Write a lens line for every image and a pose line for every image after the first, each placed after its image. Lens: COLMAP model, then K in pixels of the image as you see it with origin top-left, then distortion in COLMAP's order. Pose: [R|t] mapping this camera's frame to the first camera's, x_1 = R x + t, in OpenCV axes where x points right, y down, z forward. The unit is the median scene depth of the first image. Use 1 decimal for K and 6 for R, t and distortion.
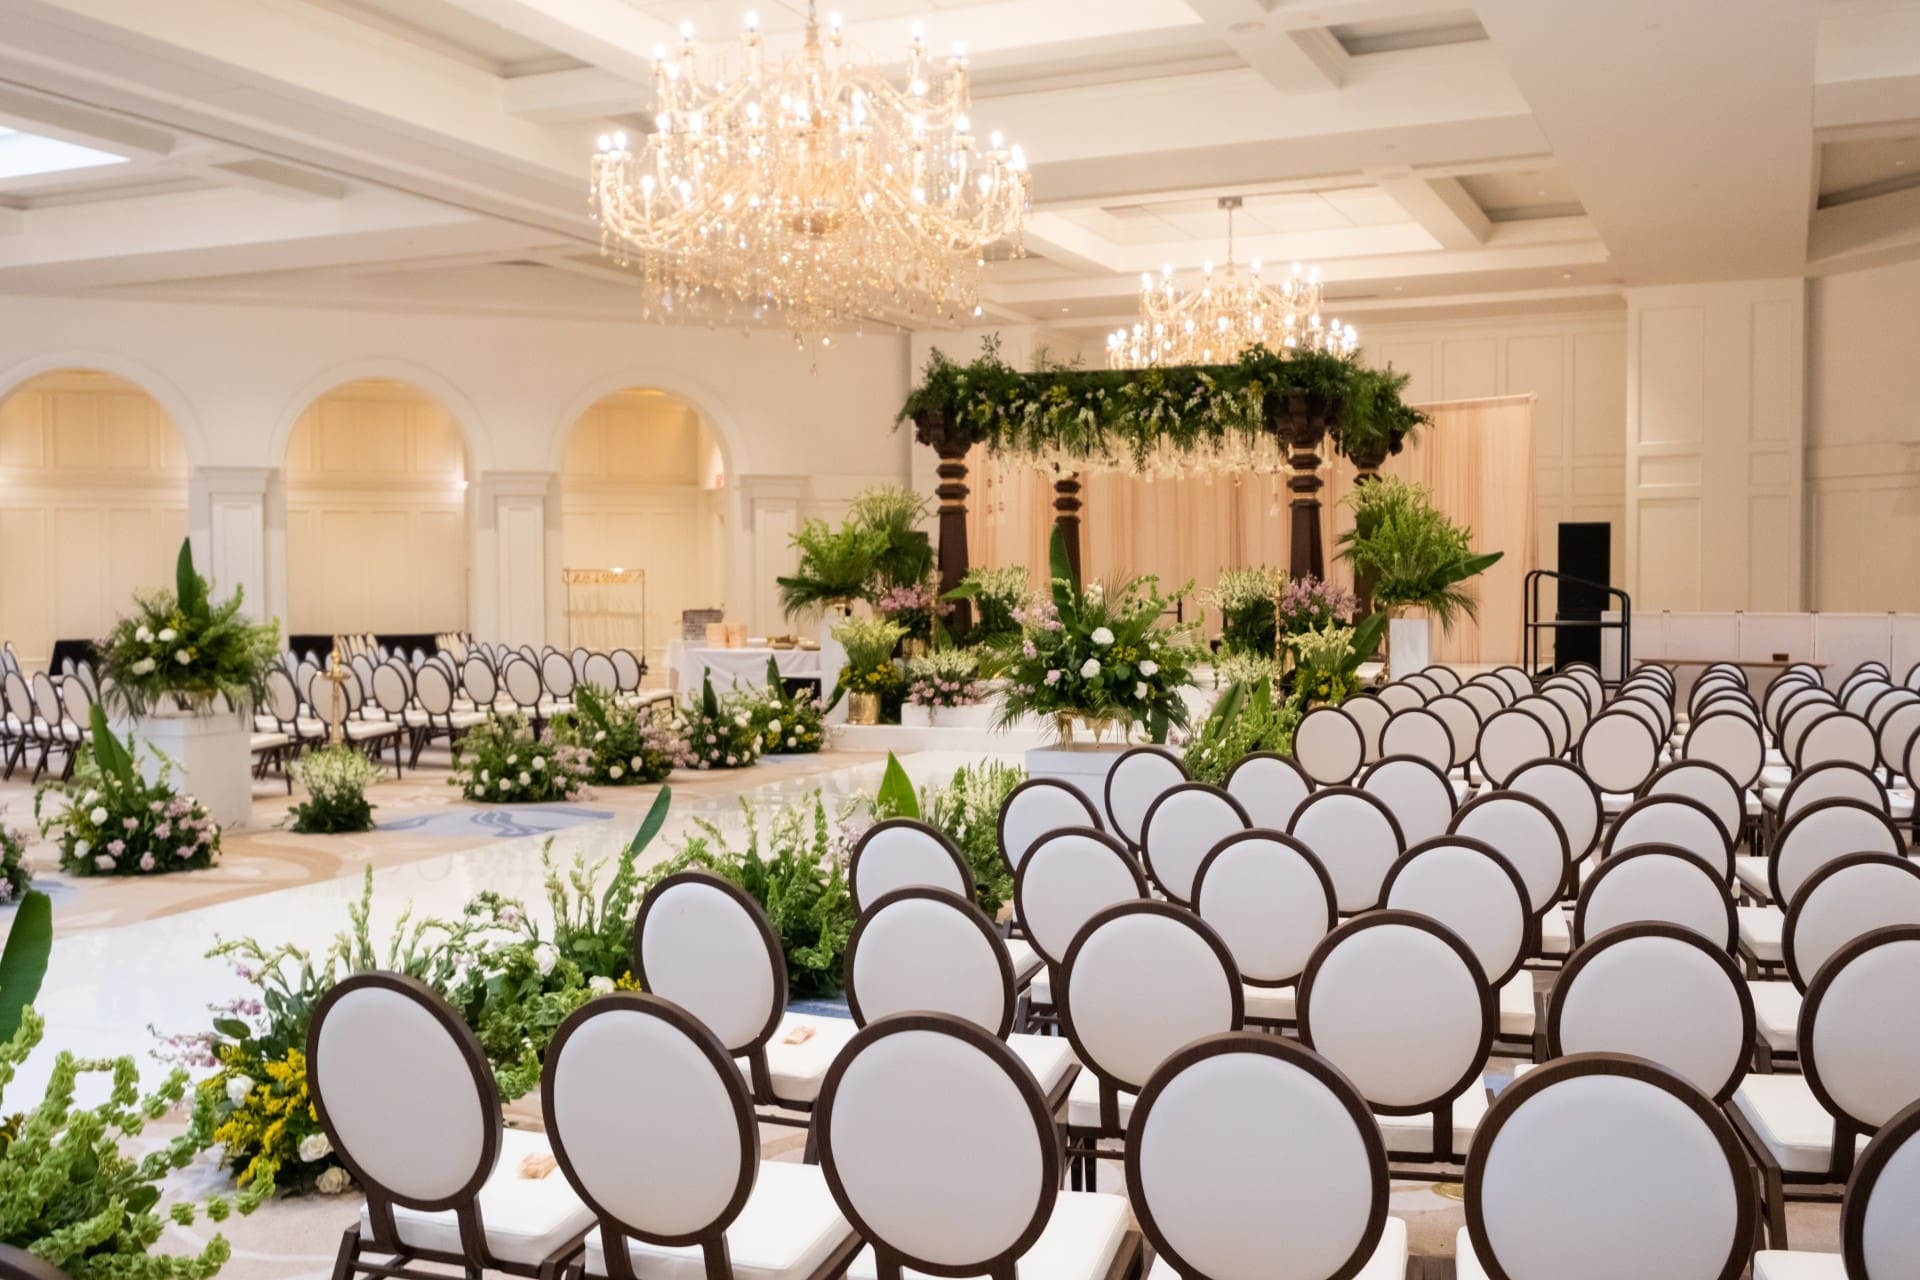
lens RADIAL K [[1260.9, 0, 980.8], [0, 1260.9, 648.7], [0, 0, 1]] dist [-0.000689, 0.000160]
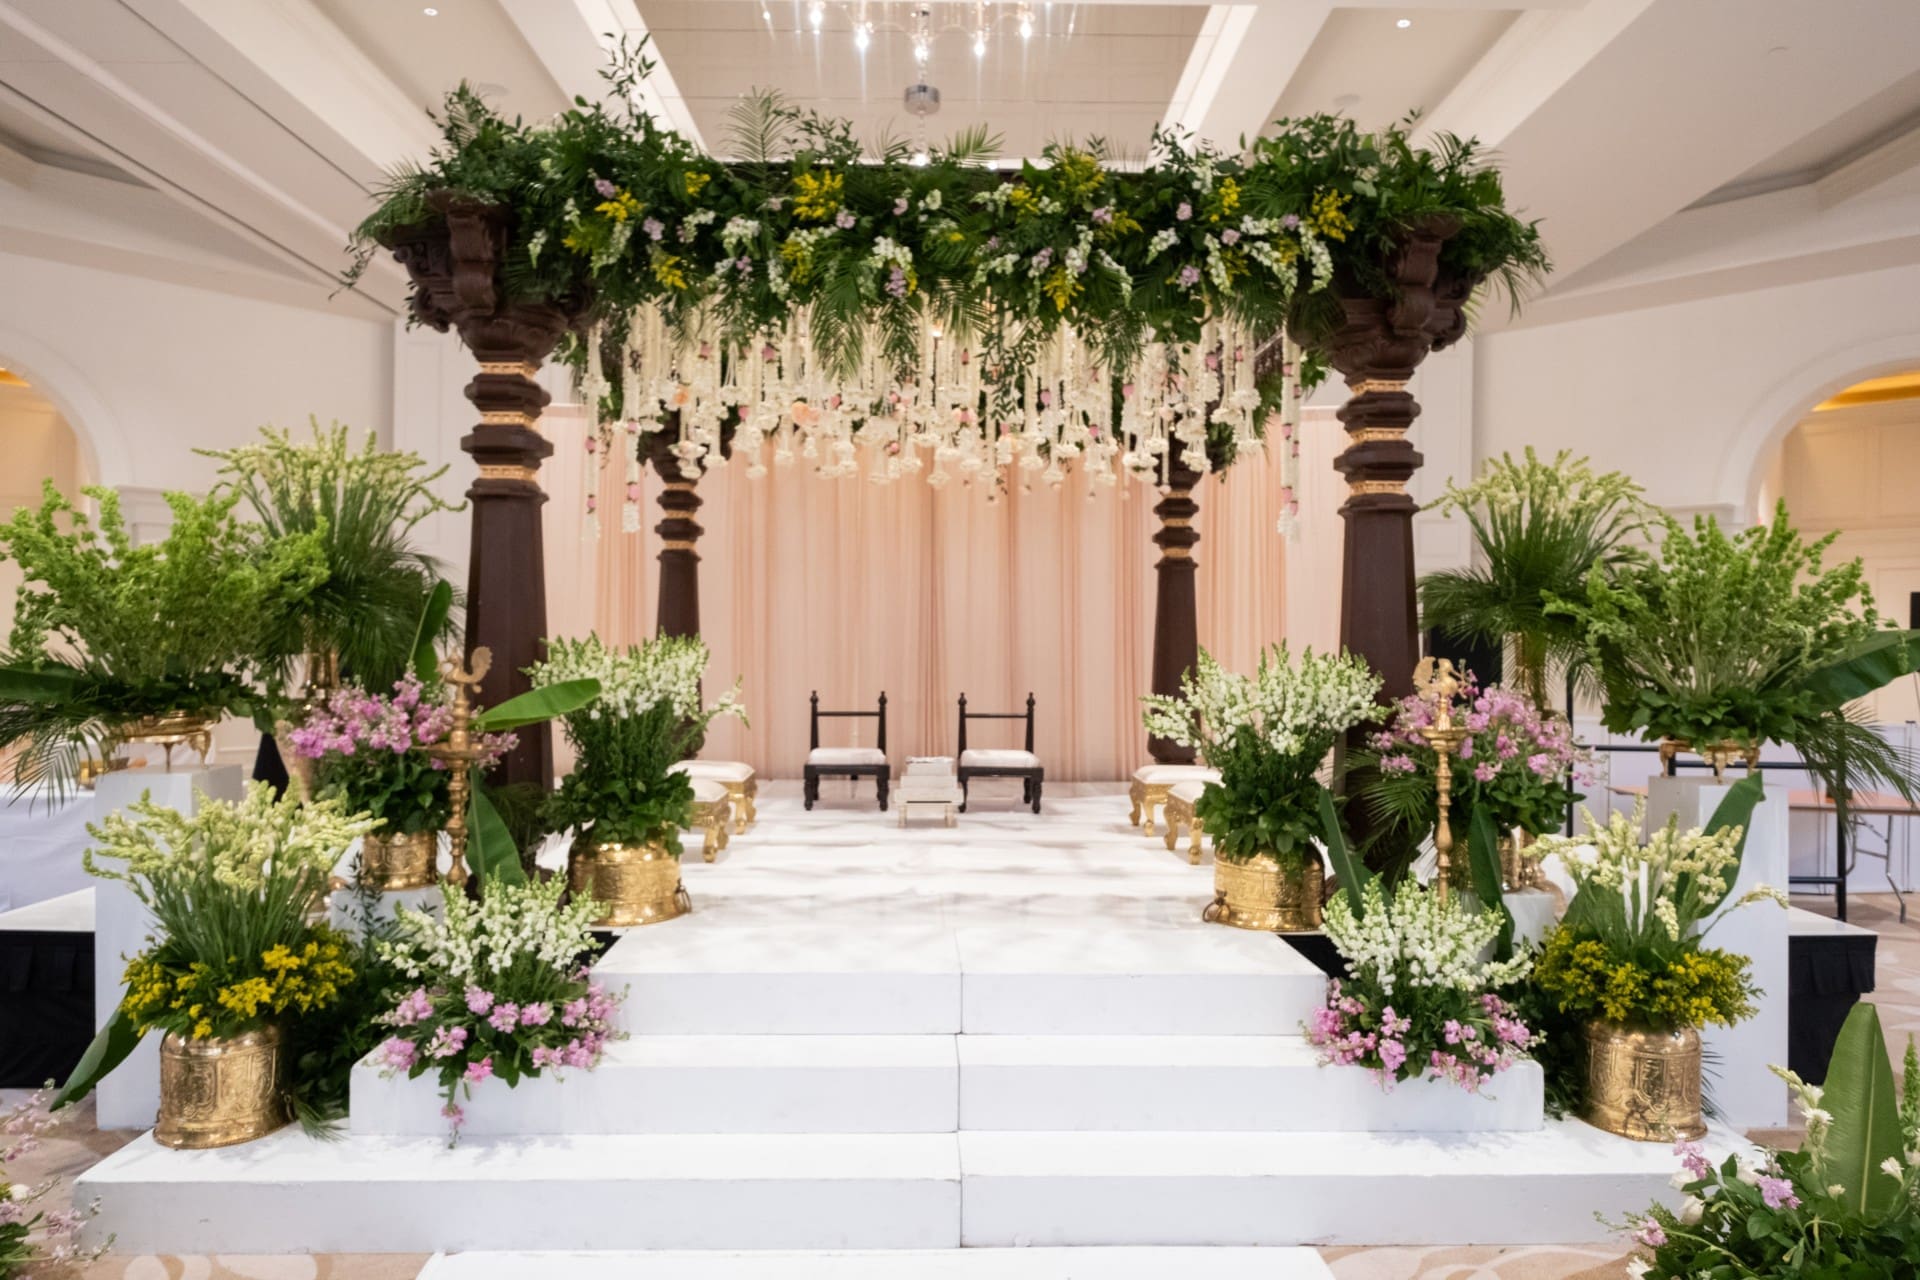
lens RADIAL K [[1260.9, 0, 980.8], [0, 1260.9, 648.7], [0, 0, 1]] dist [-0.000689, 0.000160]
pose [[0.926854, 0.013207, 0.375191, -0.034485], [0.006355, 0.998686, -0.050852, -0.041489], [-0.375369, 0.049517, 0.925552, 0.609298]]
